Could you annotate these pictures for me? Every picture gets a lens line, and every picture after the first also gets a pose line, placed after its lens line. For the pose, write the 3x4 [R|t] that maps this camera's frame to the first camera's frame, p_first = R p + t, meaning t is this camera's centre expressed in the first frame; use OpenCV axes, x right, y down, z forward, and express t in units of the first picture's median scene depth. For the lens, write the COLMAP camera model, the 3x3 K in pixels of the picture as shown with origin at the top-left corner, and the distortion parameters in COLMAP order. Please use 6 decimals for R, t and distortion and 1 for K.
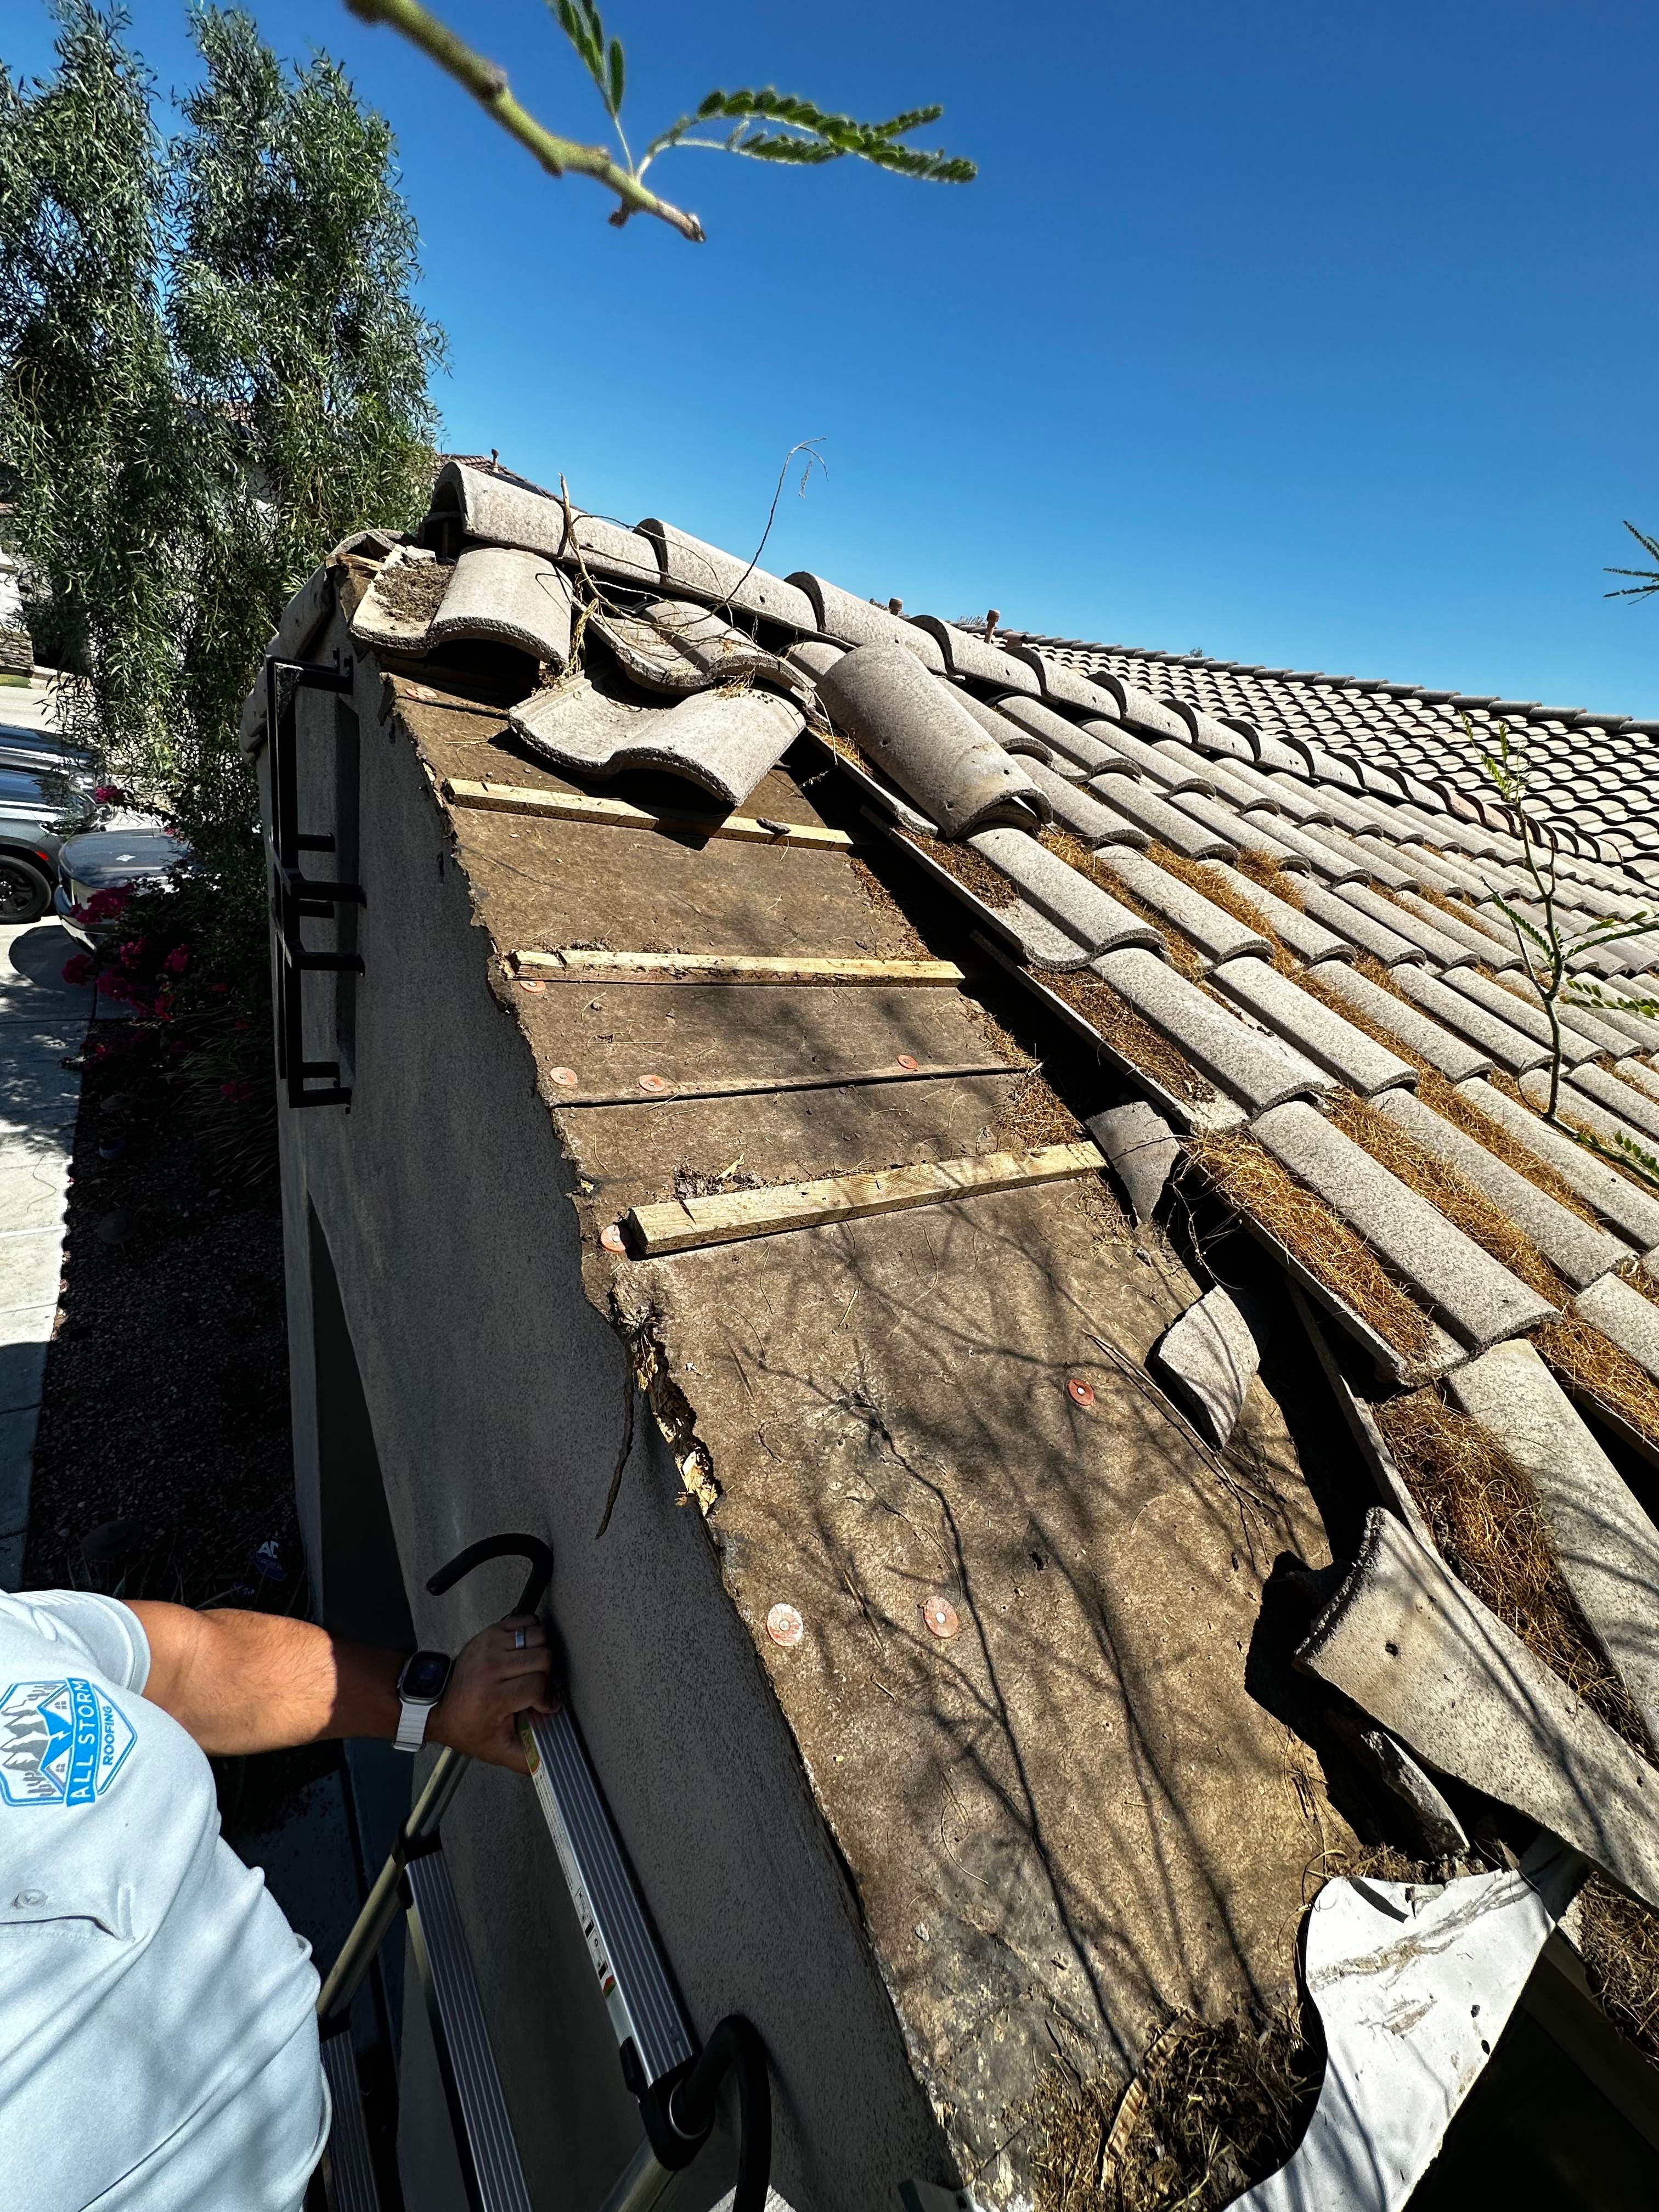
lens RADIAL K [[882.3, 0, 829.5], [0, 882.3, 1106.0], [0, 0, 1]] dist [-0.001039, 0.000137]
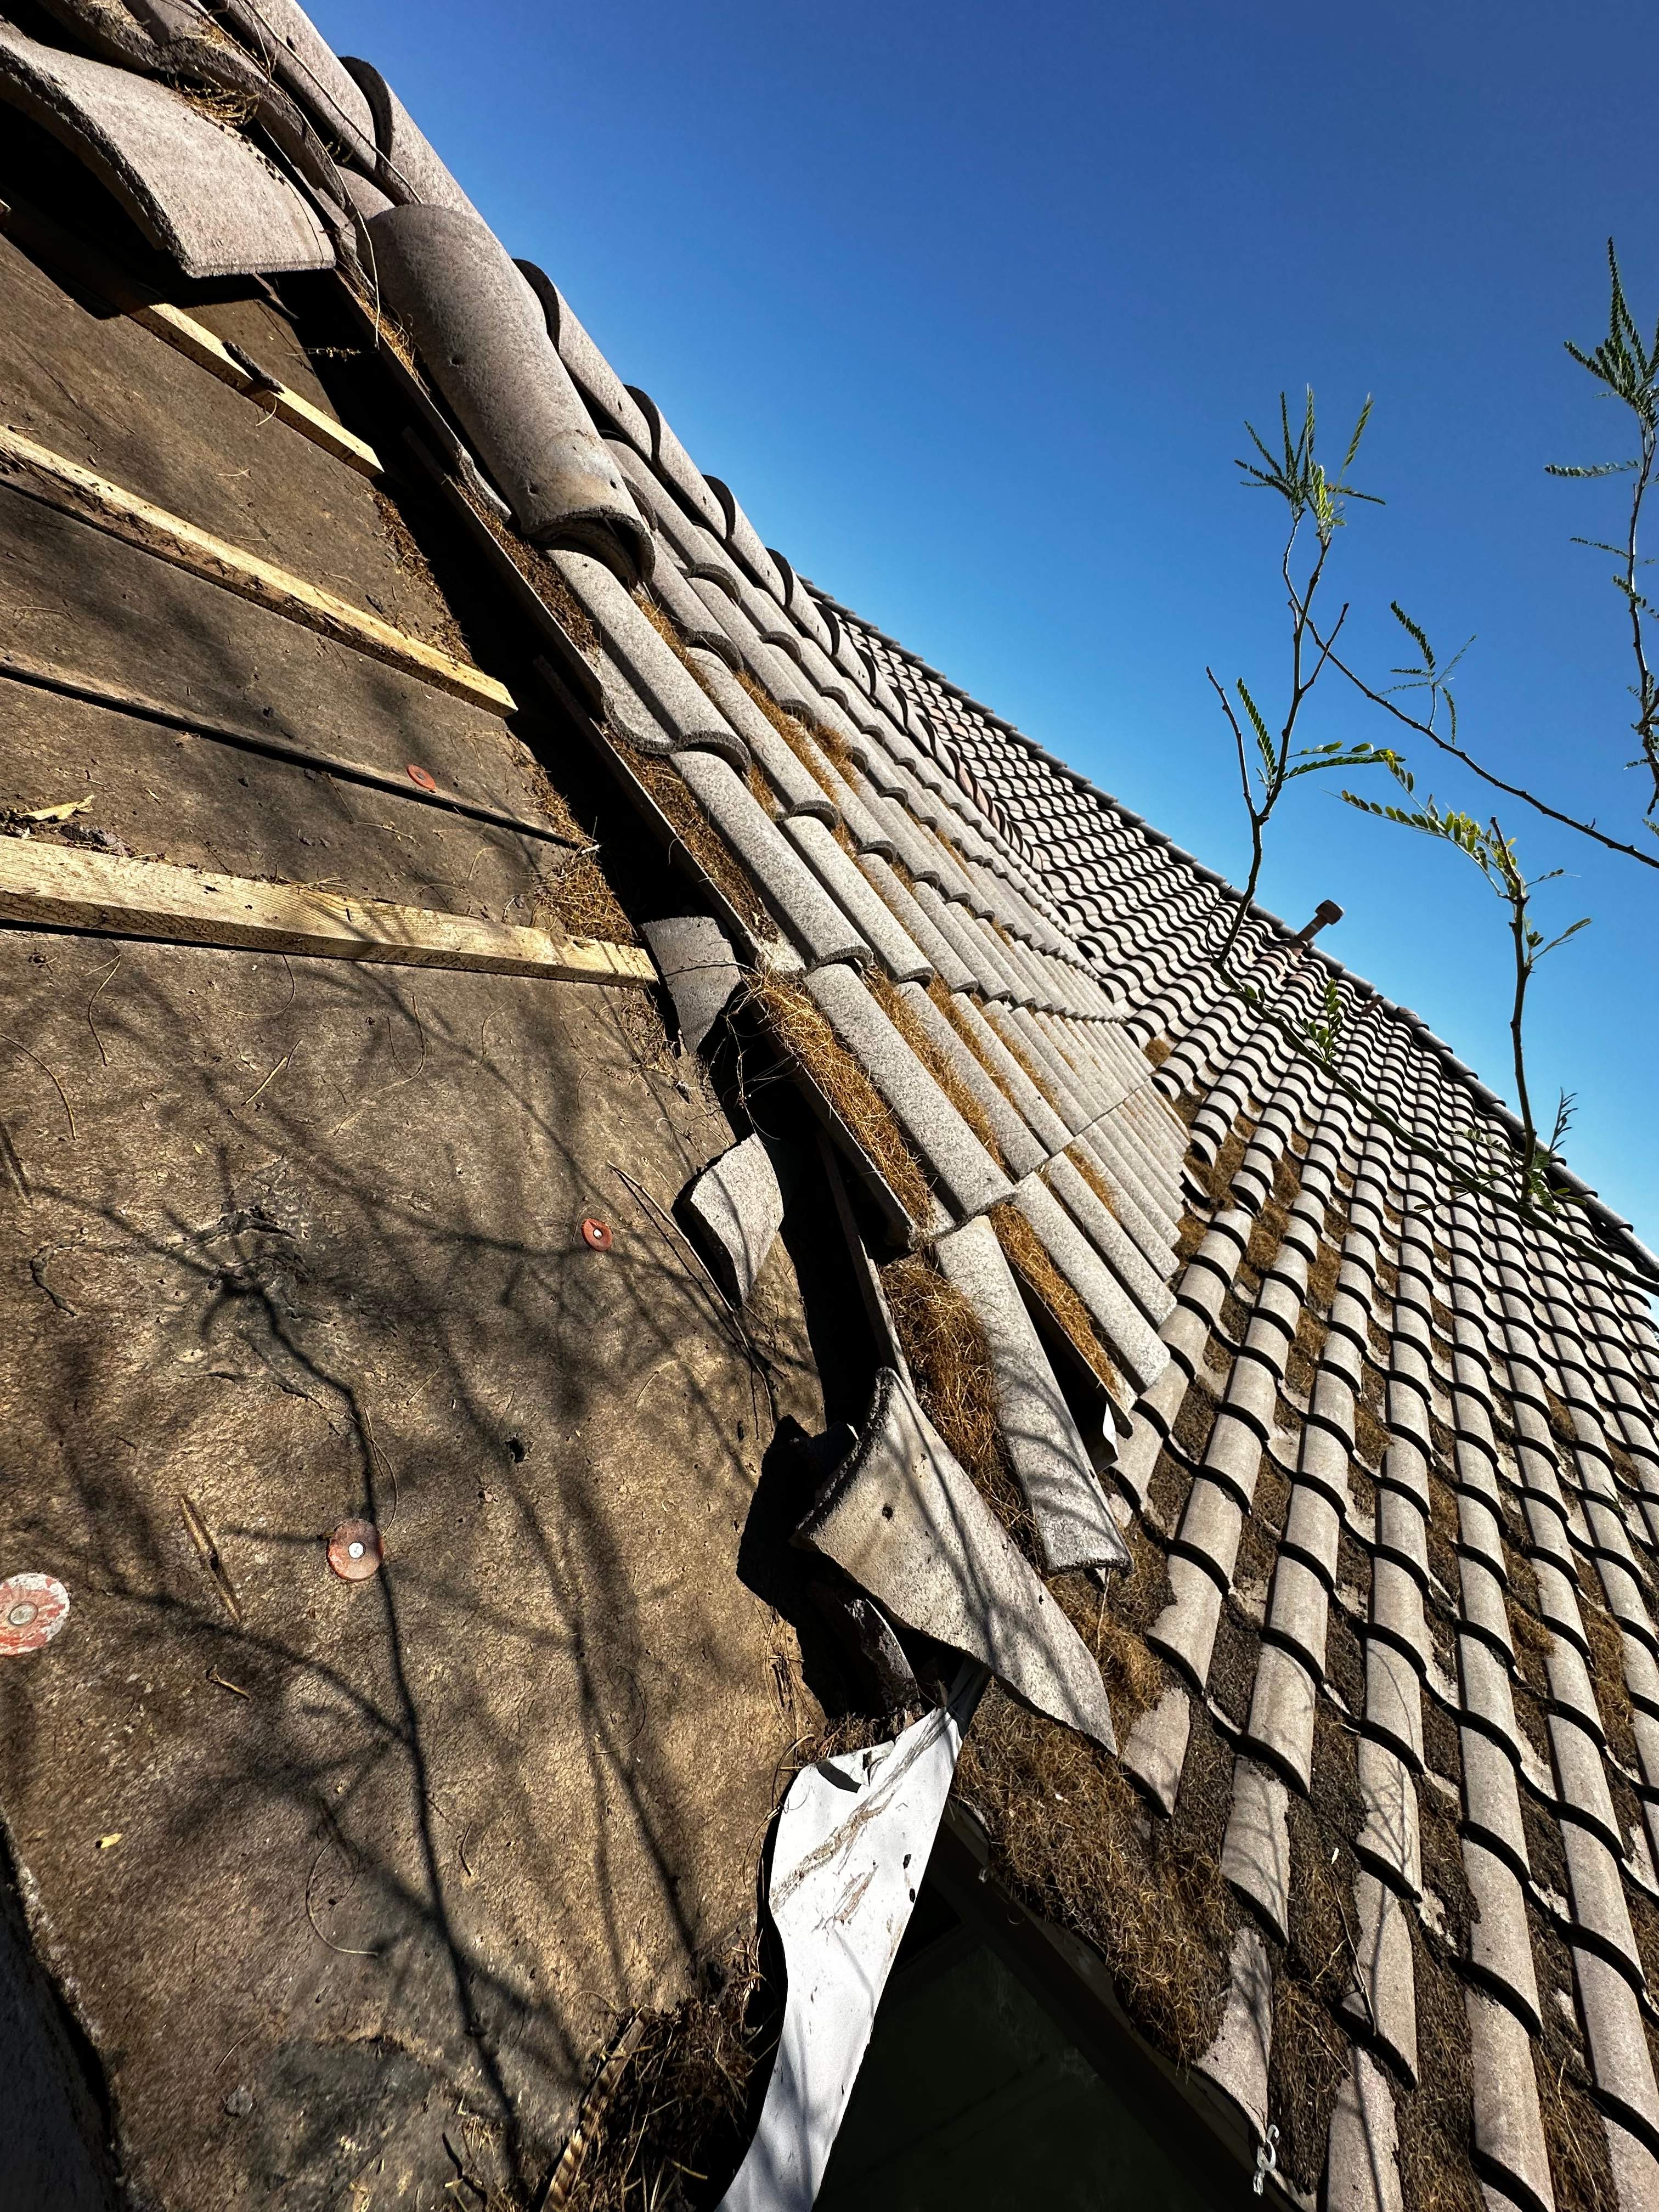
lens RADIAL K [[884.7, 0, 825.6], [0, 884.7, 1106.4], [0, 0, 1]] dist [-0.004688, 0.000486]
pose [[0.830427, 0.135511, 0.540396, 0.012553], [-0.209920, 0.974587, 0.078193, 0.093059], [-0.516067, -0.178374, 0.837770, 0.221299]]
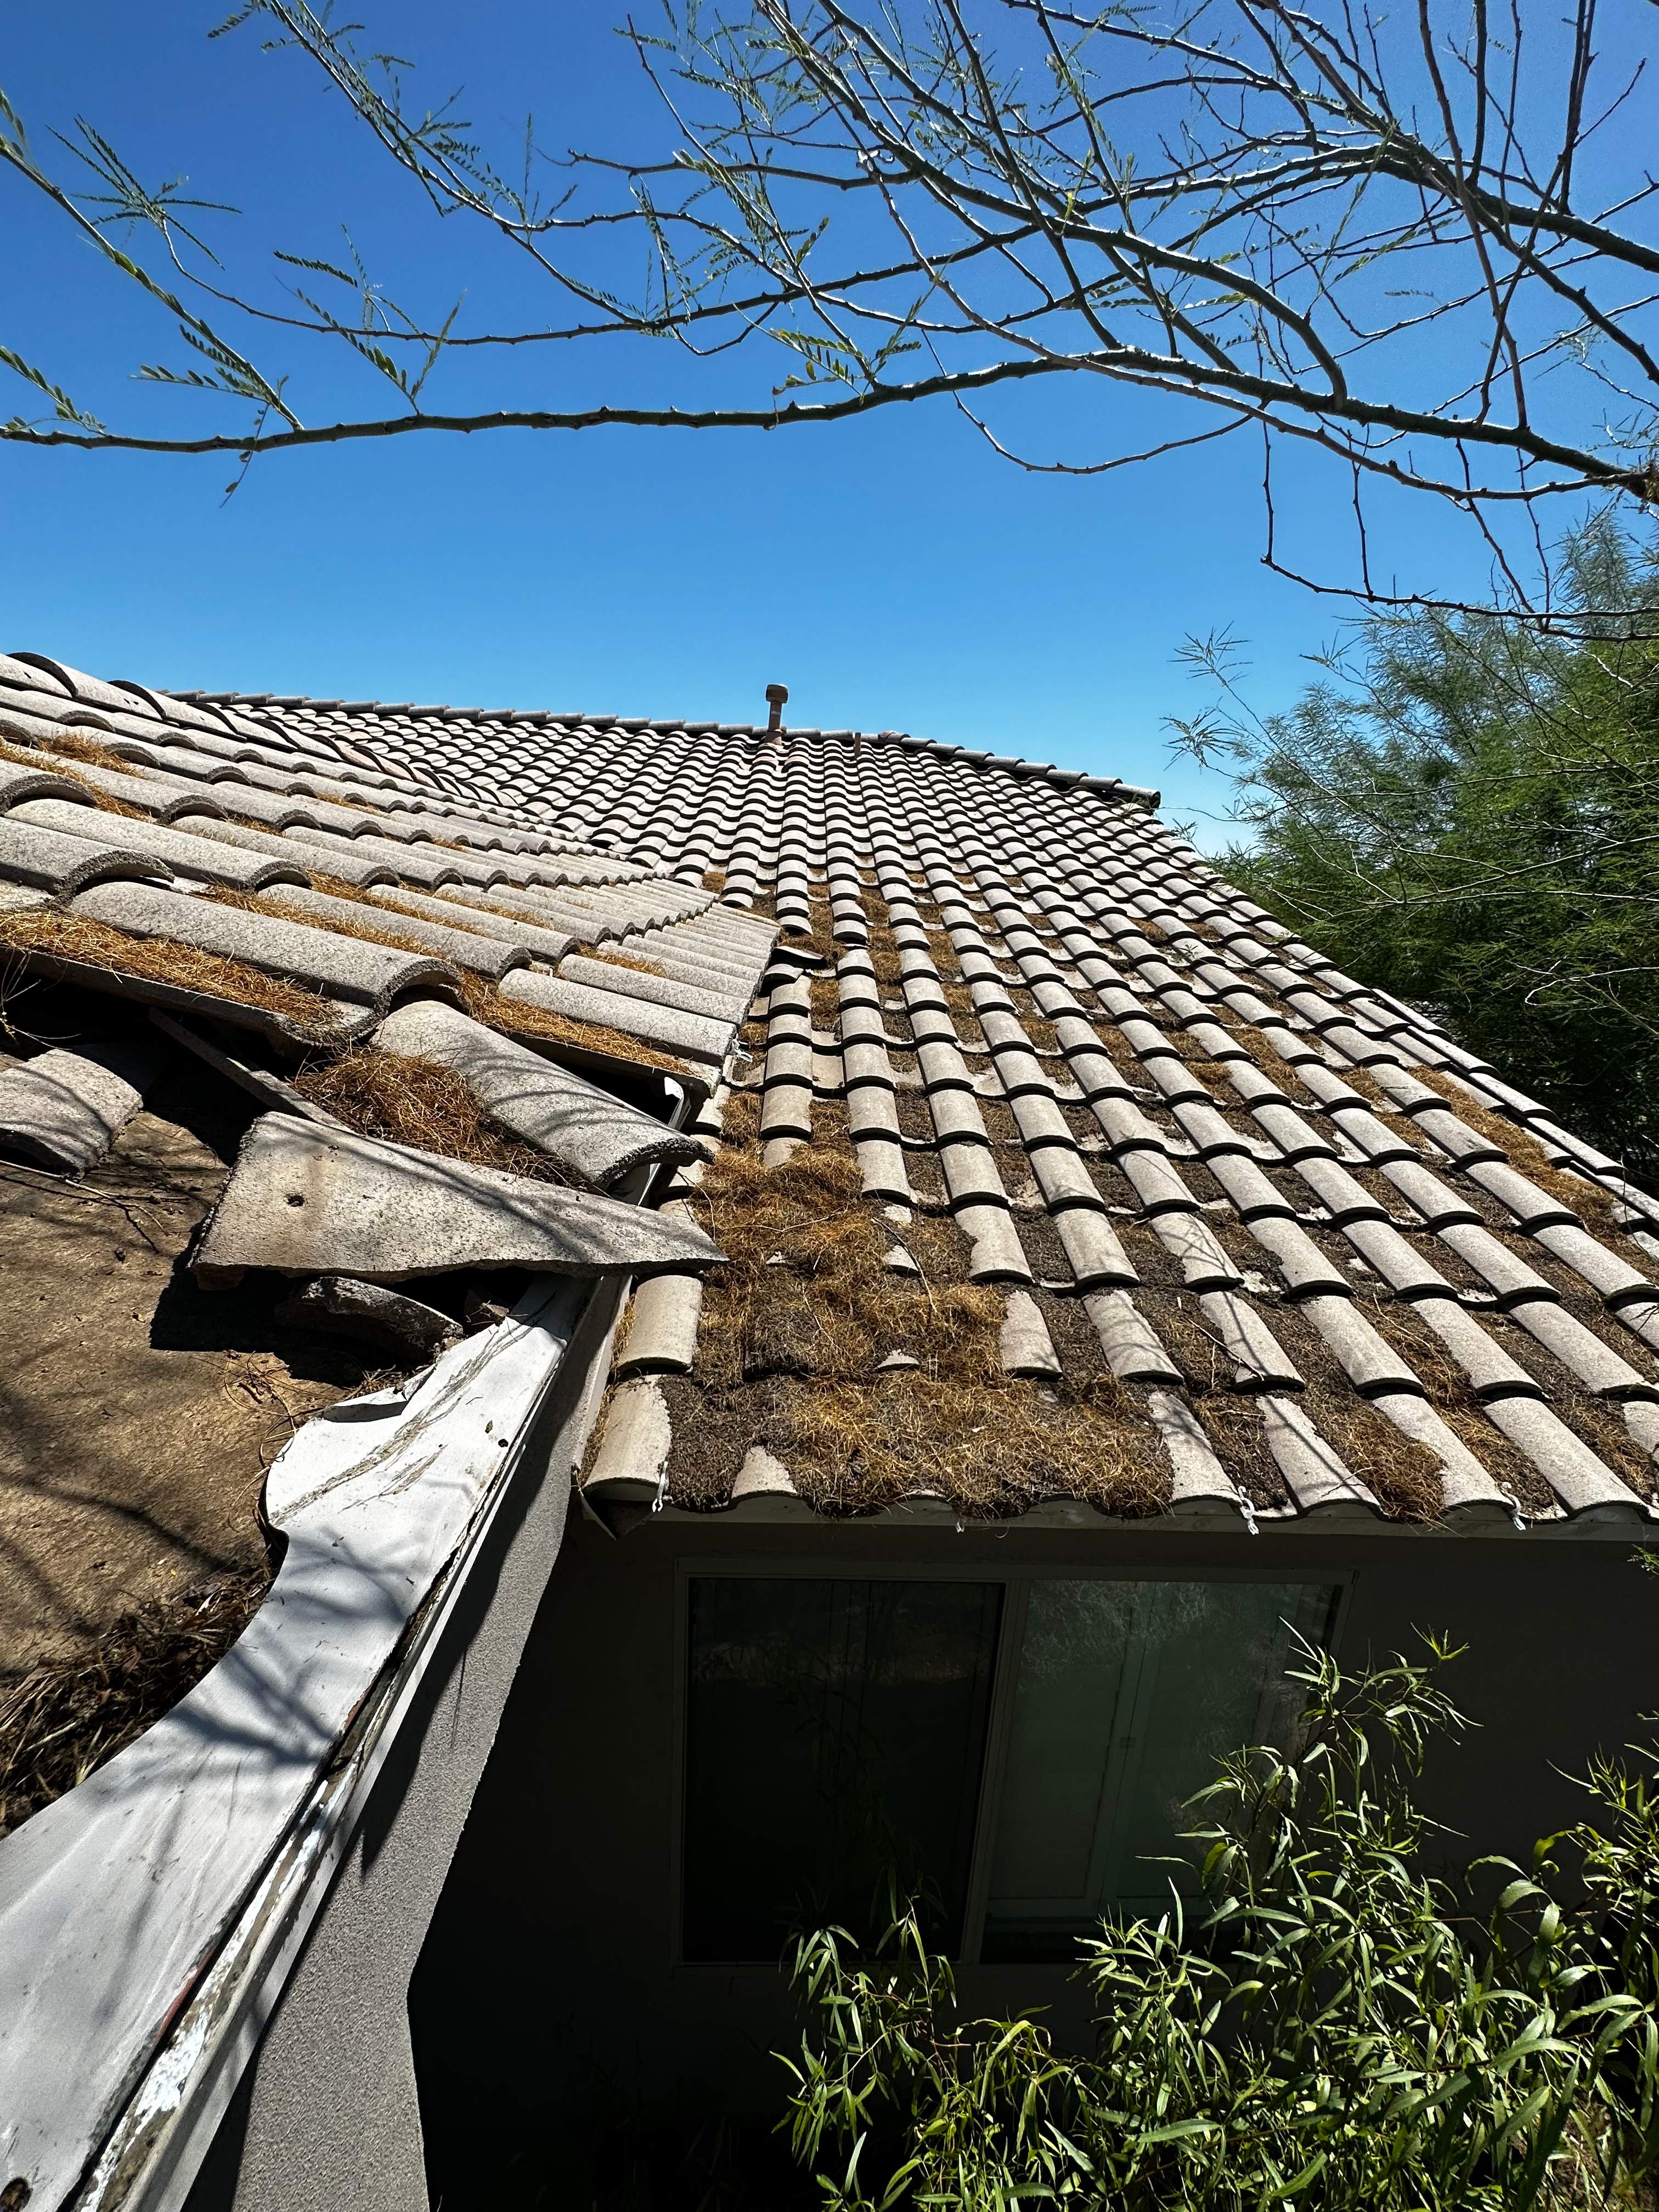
lens RADIAL K [[884.7, 0, 825.6], [0, 884.7, 1106.4], [0, 0, 1]] dist [-0.004688, 0.000486]
pose [[0.527361, -0.394083, 0.752721, 0.199276], [0.428875, 0.888248, 0.164564, 0.417156], [-0.733455, 0.236038, 0.637440, 0.025277]]
